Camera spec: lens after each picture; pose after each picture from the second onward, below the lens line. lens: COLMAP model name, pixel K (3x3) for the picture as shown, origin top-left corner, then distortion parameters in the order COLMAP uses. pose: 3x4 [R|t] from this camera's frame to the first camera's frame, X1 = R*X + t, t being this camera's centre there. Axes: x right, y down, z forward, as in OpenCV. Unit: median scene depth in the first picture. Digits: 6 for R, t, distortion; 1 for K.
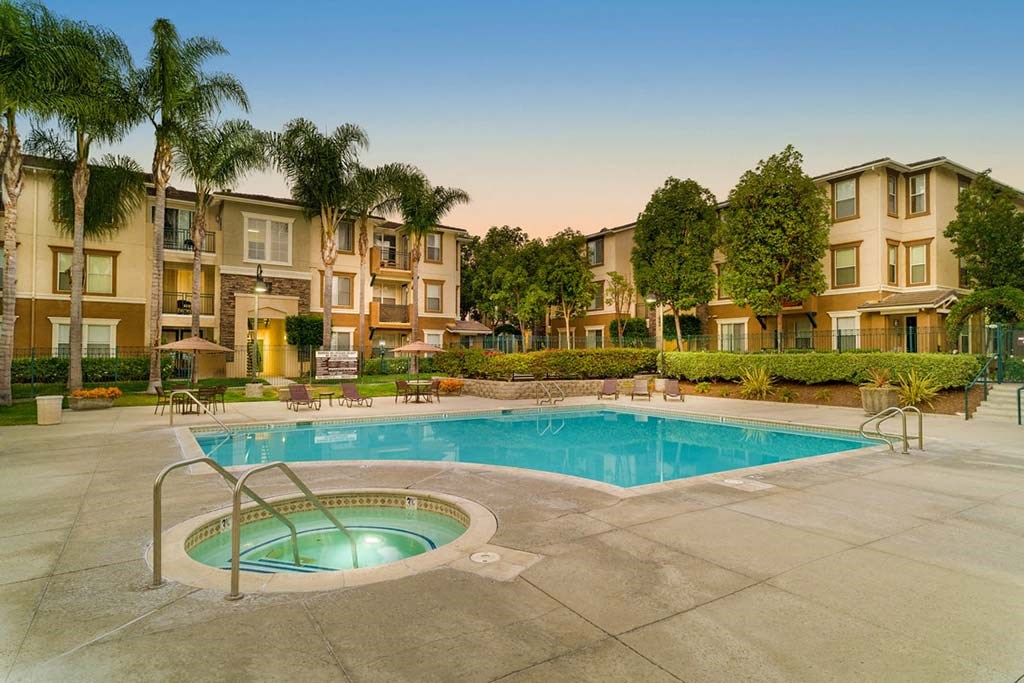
lens RADIAL K [[589.0, 0, 512.0], [0, 589.0, 341.5], [0, 0, 1]] dist [0.002108, 0.000881]
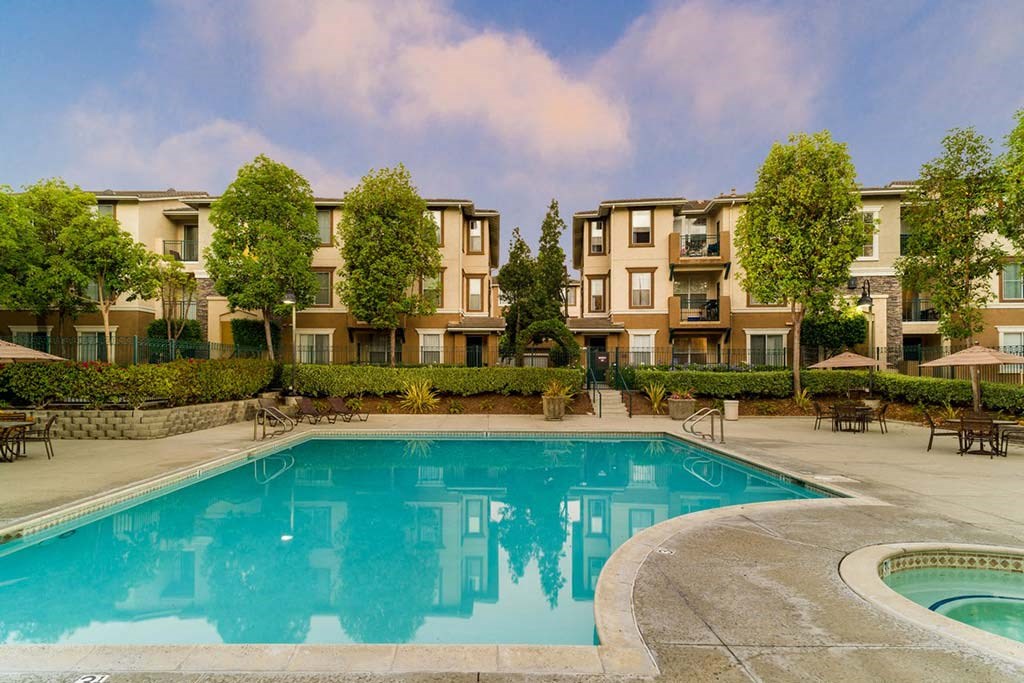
lens RADIAL K [[593.3, 0, 510.9], [0, 593.3, 373.5], [0, 0, 1]] dist [-0.000090, -0.000086]
pose [[0.508554, -0.006079, 0.861009, -0.325622], [-0.023653, 0.999499, 0.021028, 0.005159], [-0.860705, -0.031059, 0.508156, 0.312725]]
